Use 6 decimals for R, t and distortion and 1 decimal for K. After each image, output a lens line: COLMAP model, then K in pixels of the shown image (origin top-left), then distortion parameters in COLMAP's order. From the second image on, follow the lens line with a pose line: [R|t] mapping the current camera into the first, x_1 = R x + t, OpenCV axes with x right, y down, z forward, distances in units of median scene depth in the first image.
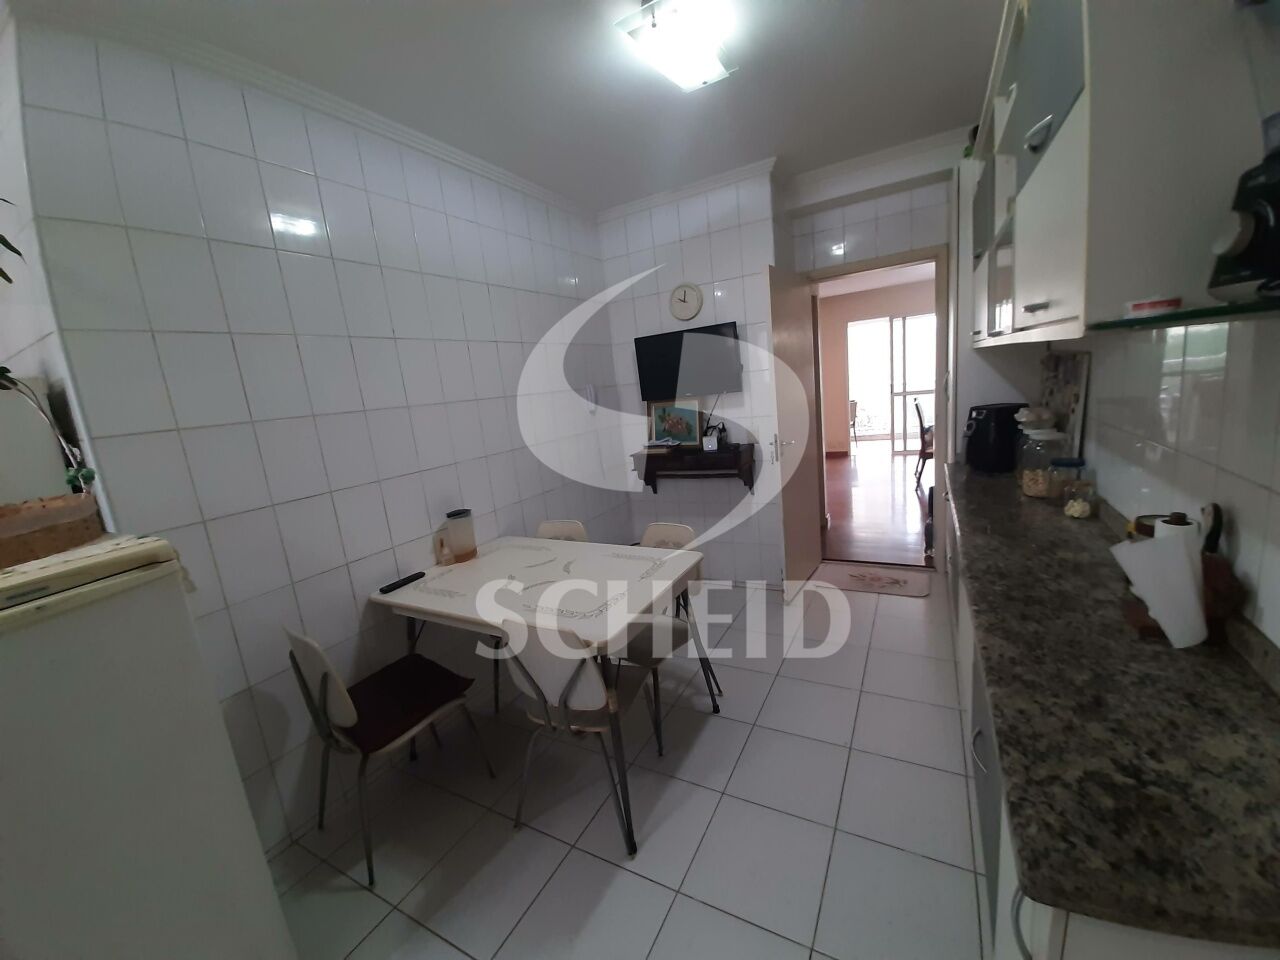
lens RADIAL K [[508.0, 0, 637.8], [0, 508.0, 477.7], [0, 0, 1]] dist [0.000832, 0.000023]
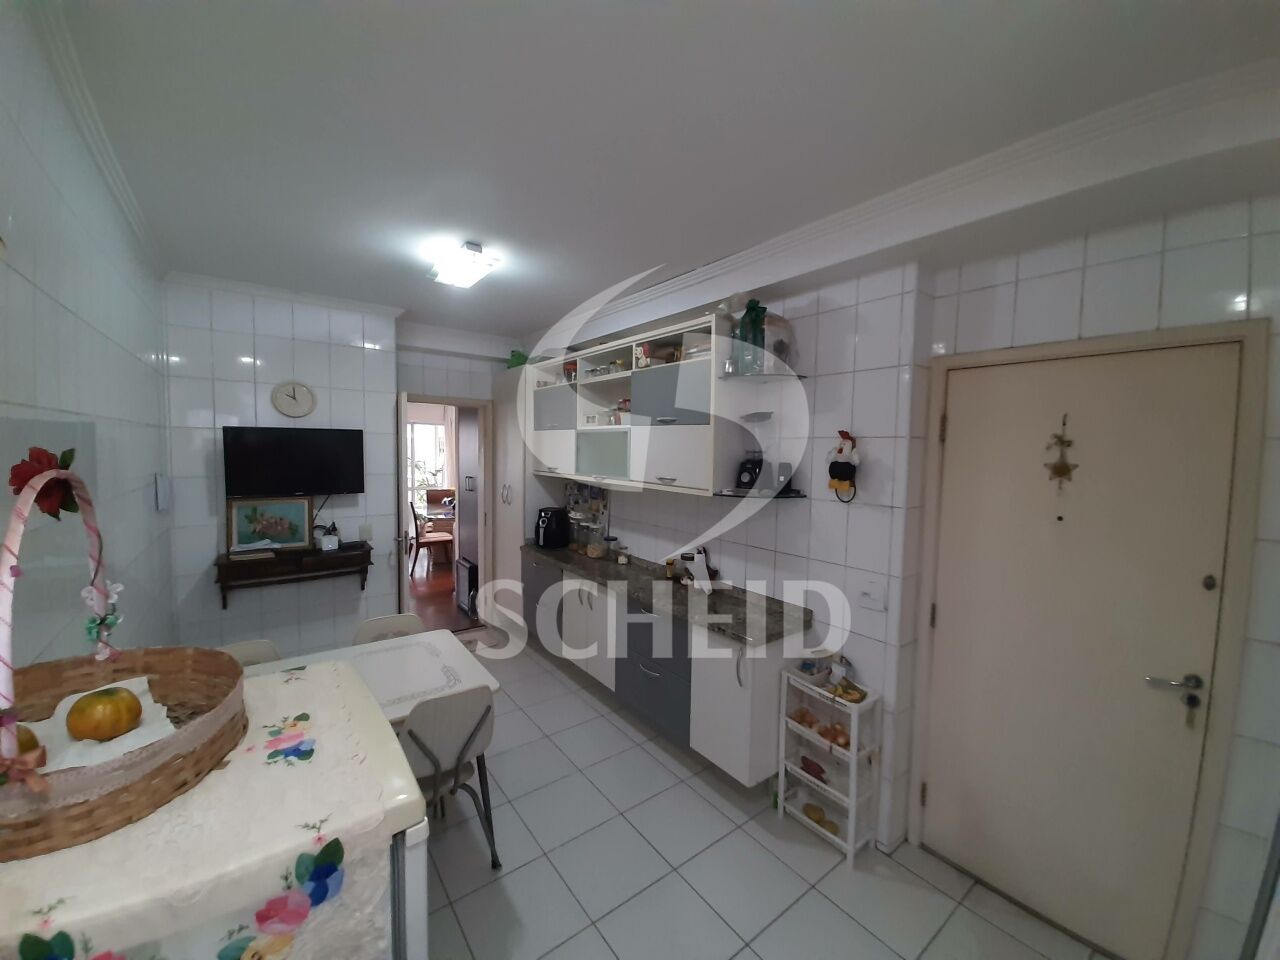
lens RADIAL K [[508.0, 0, 642.5], [0, 508.0, 478.6], [0, 0, 1]] dist [0.000832, 0.000023]
pose [[0.388197, 0.055372, 0.919911, -0.527570], [0.107661, 0.988634, -0.104942, -0.021171], [-0.915266, 0.139777, 0.377824, 0.040451]]
